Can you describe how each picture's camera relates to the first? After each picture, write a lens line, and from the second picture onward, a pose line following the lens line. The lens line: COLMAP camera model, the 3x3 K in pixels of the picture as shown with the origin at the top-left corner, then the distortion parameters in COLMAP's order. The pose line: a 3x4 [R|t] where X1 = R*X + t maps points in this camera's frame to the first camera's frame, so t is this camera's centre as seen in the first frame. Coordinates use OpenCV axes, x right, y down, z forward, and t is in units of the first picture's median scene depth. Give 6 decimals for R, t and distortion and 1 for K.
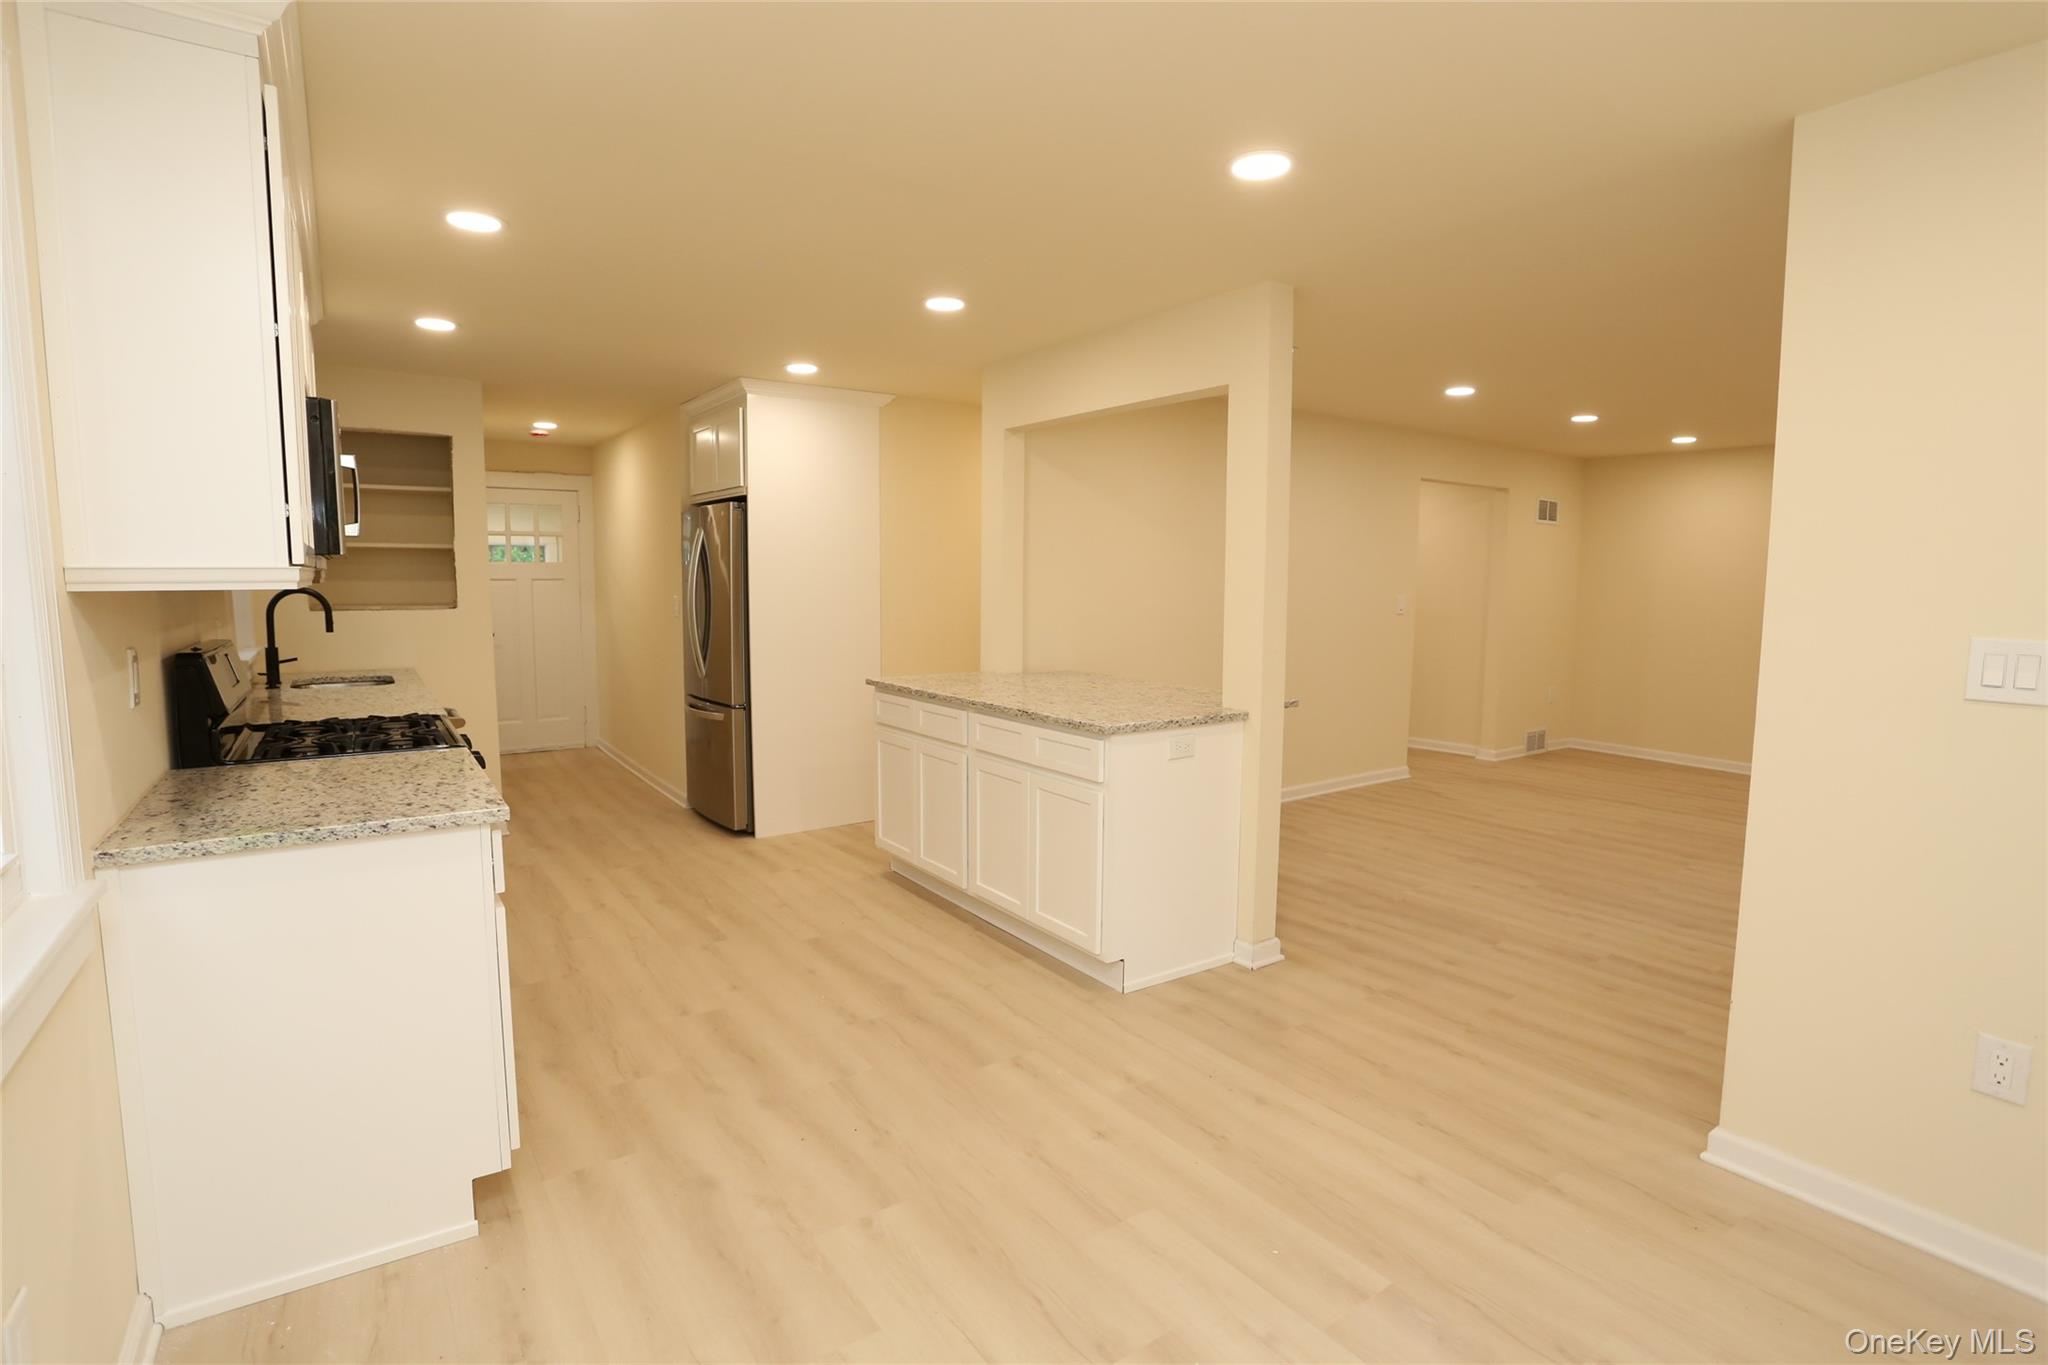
lens RADIAL K [[1000.3, 0, 1024.9], [0, 1000.3, 674.6], [0, 0, 1]] dist [-0.072848, 0.030915]
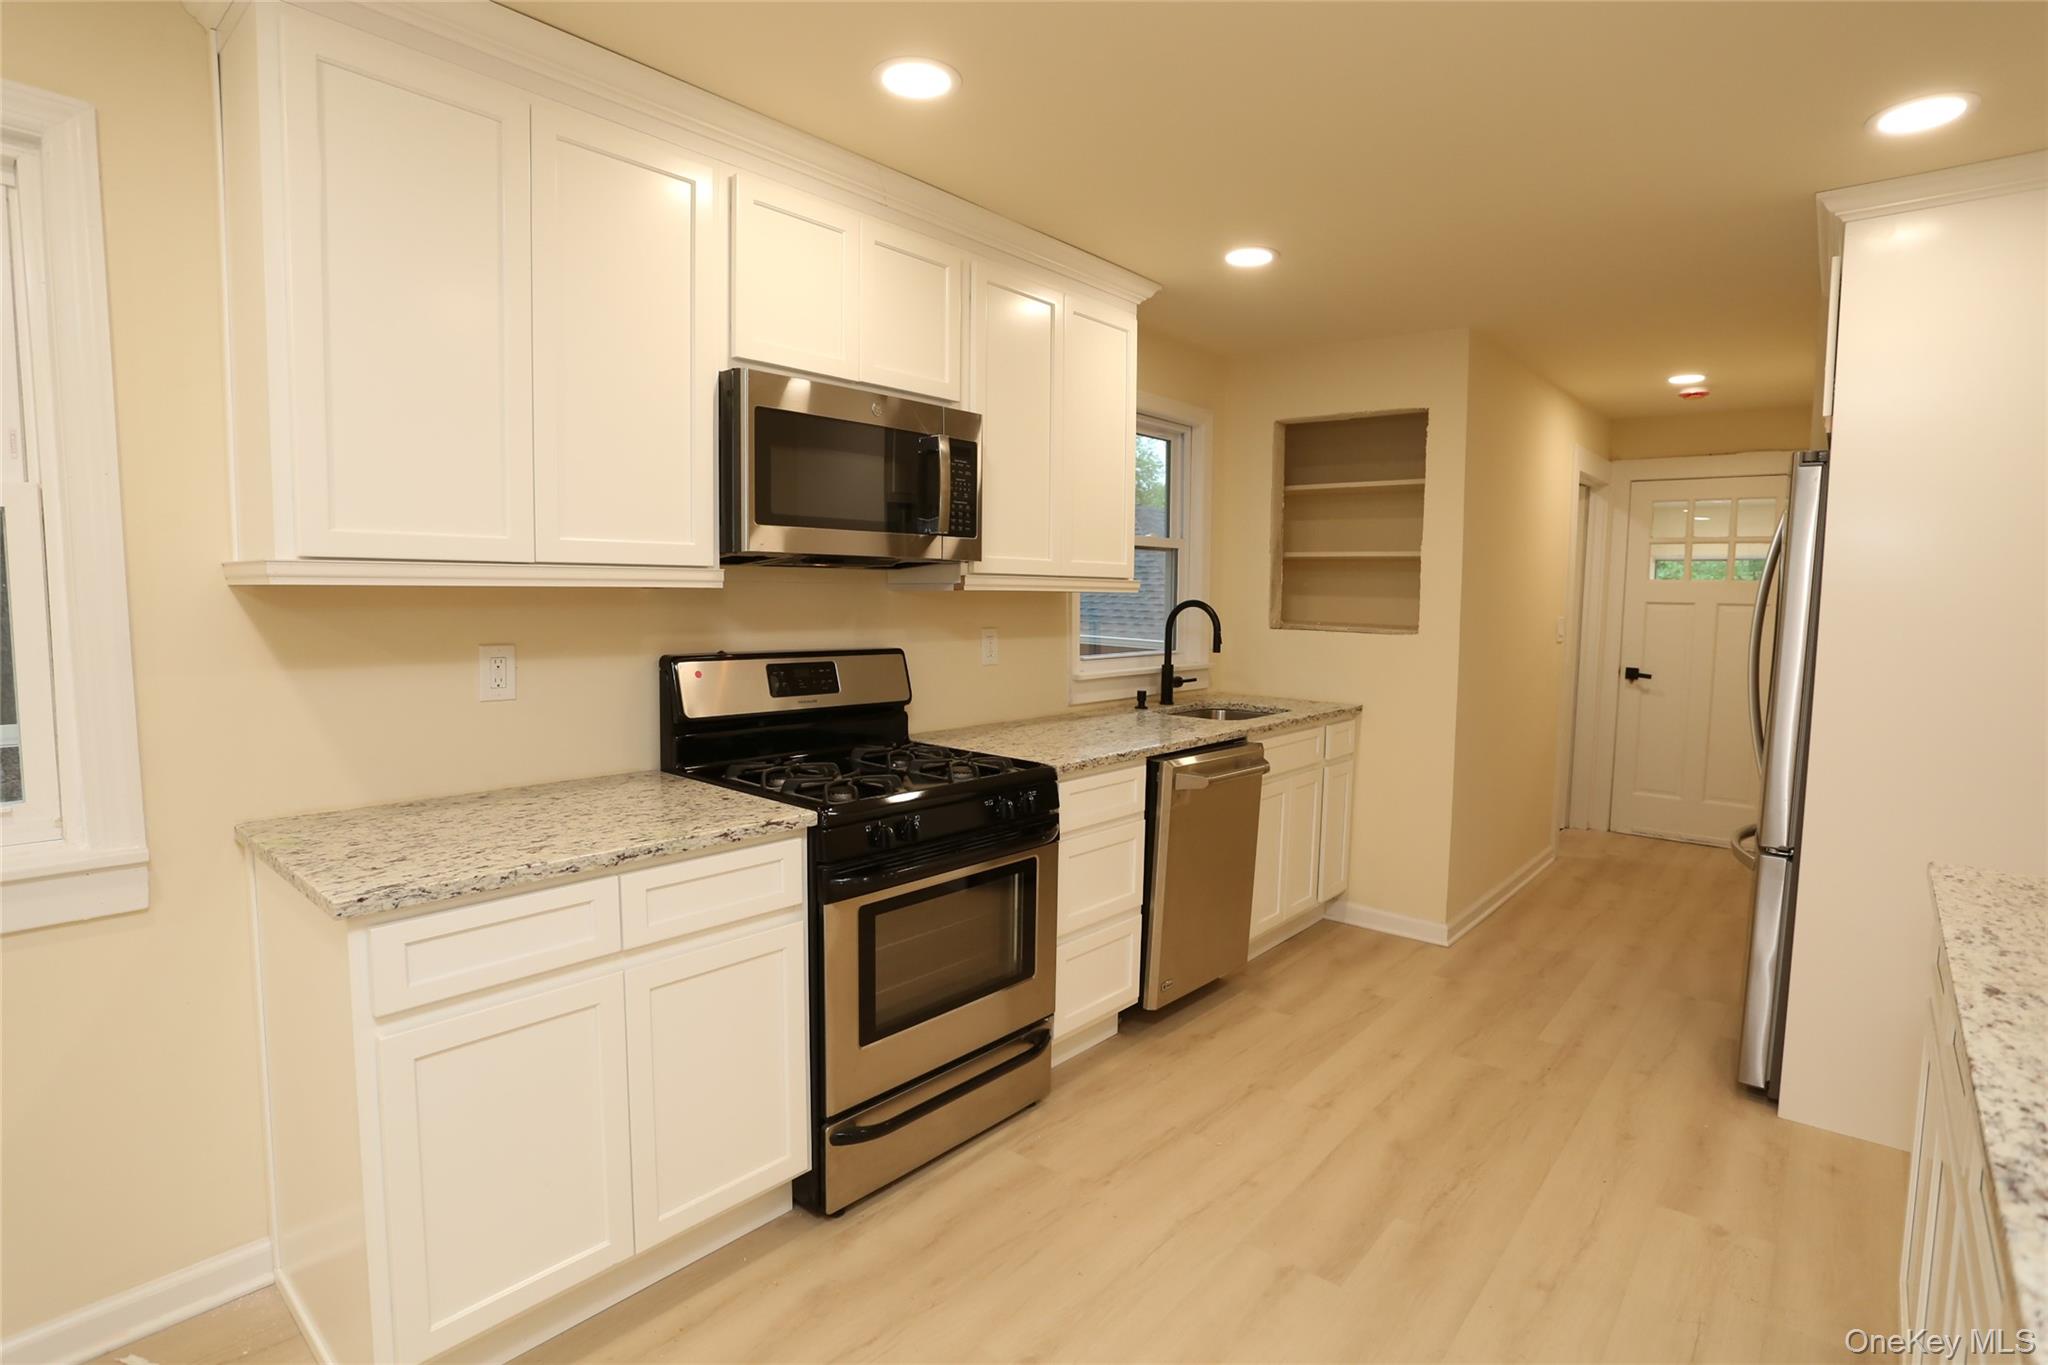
lens RADIAL K [[1008.2, 0, 1018.8], [0, 1008.2, 680.3], [0, 0, 1]] dist [-0.076157, 0.035374]
pose [[0.242712, 0.083906, -0.966463, 0.147245], [-0.107086, 0.992481, 0.059272, -0.067716], [0.964170, 0.089109, 0.249872, 0.771919]]
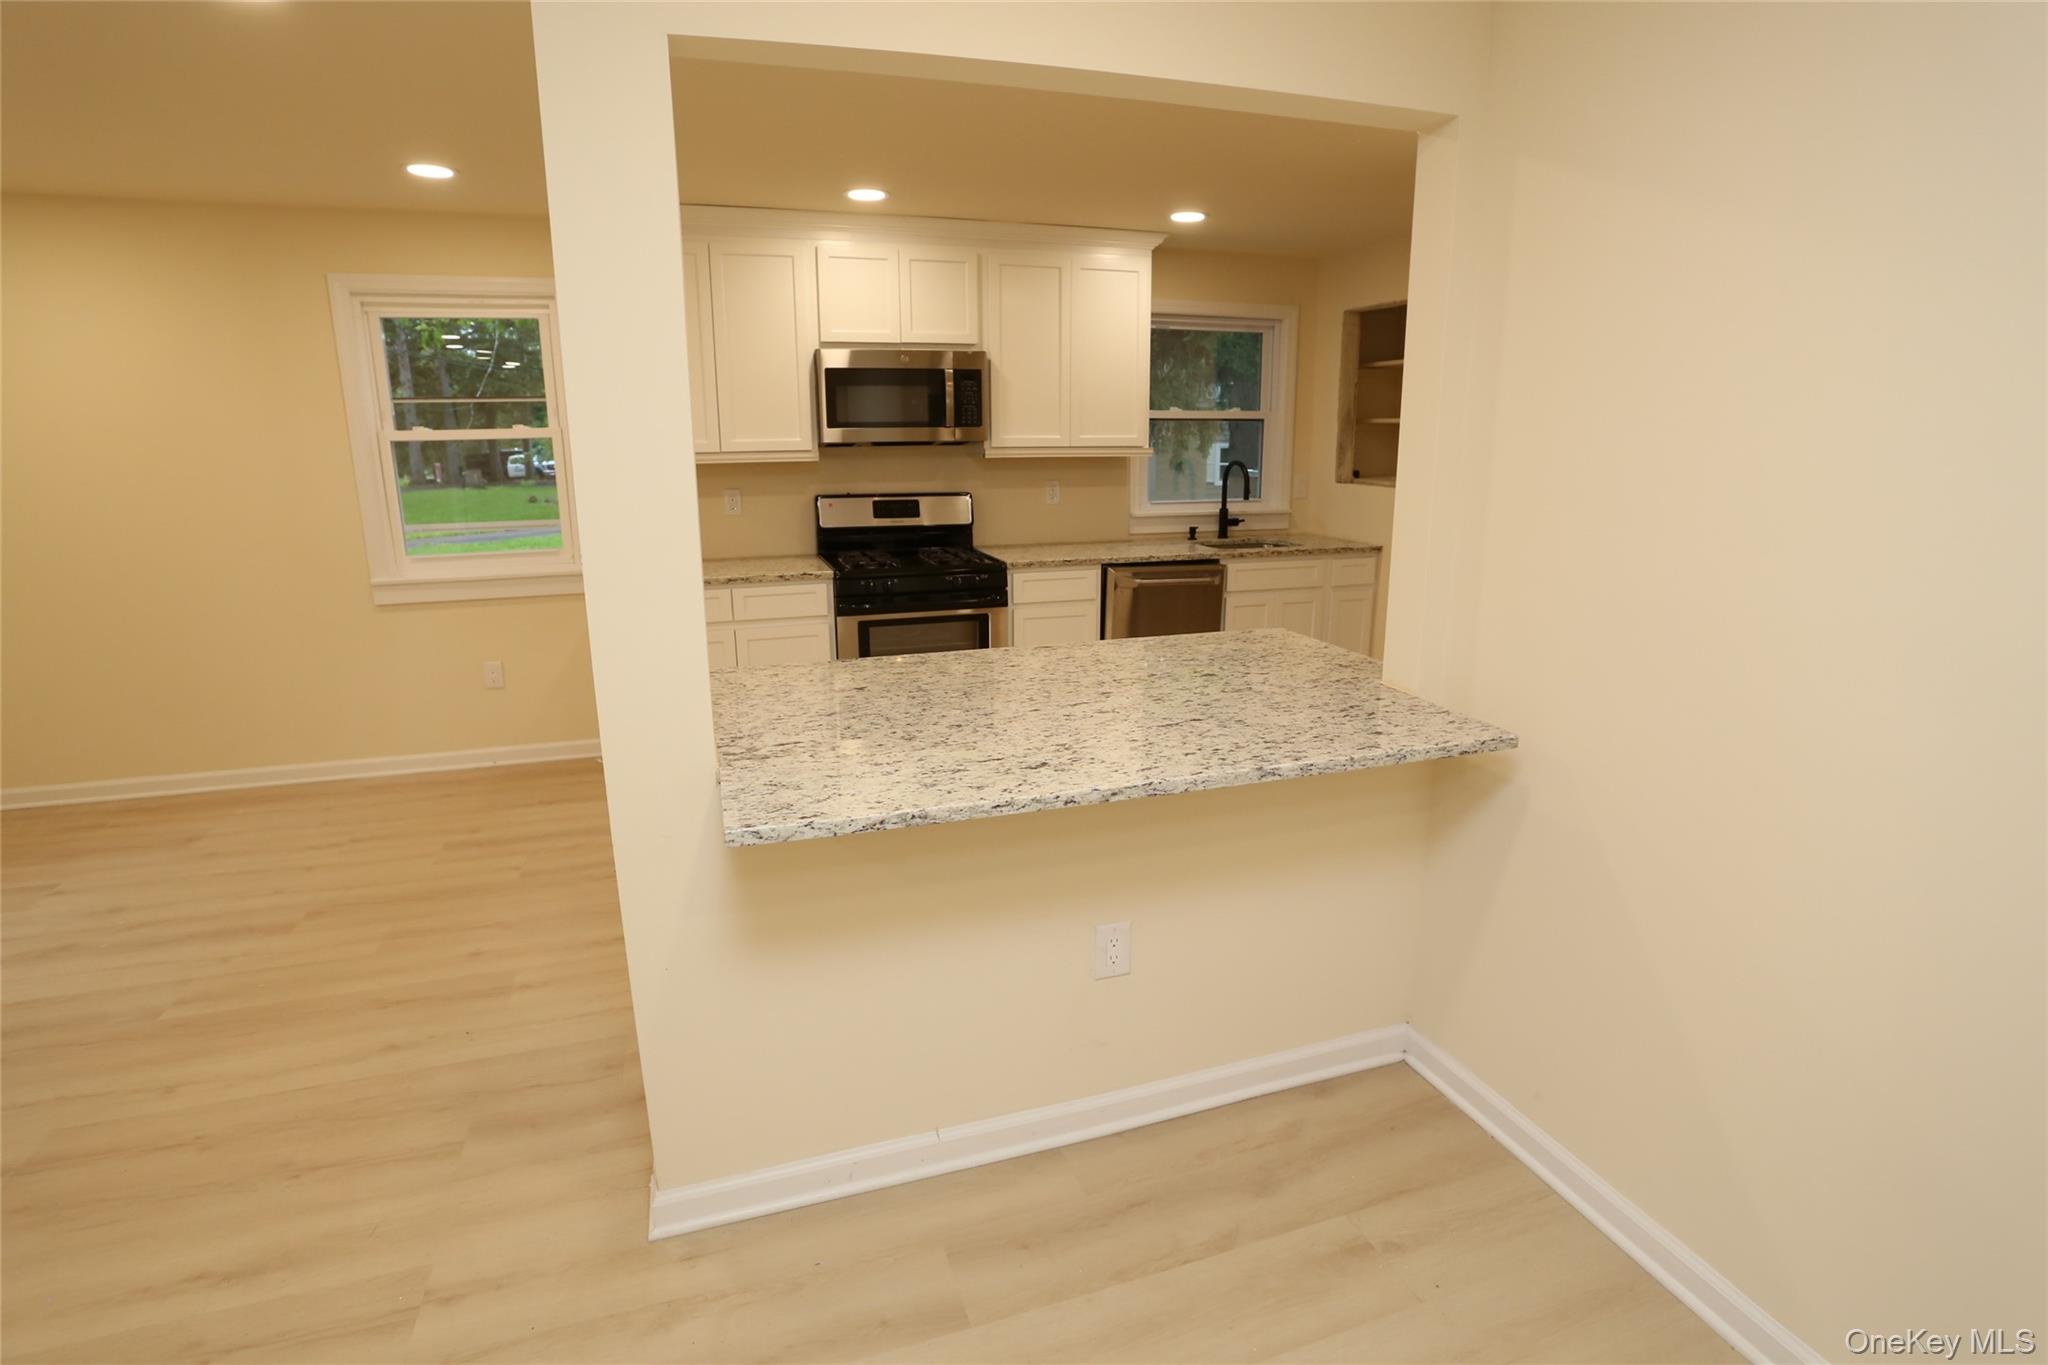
lens RADIAL K [[1008.2, 0, 1018.8], [0, 1008.2, 680.3], [0, 0, 1]] dist [-0.076157, 0.035374]
pose [[-0.289881, 0.223949, -0.930492, 0.673603], [-0.090121, 0.961530, 0.259496, -0.156437], [0.952810, 0.159080, -0.258546, 1.381394]]
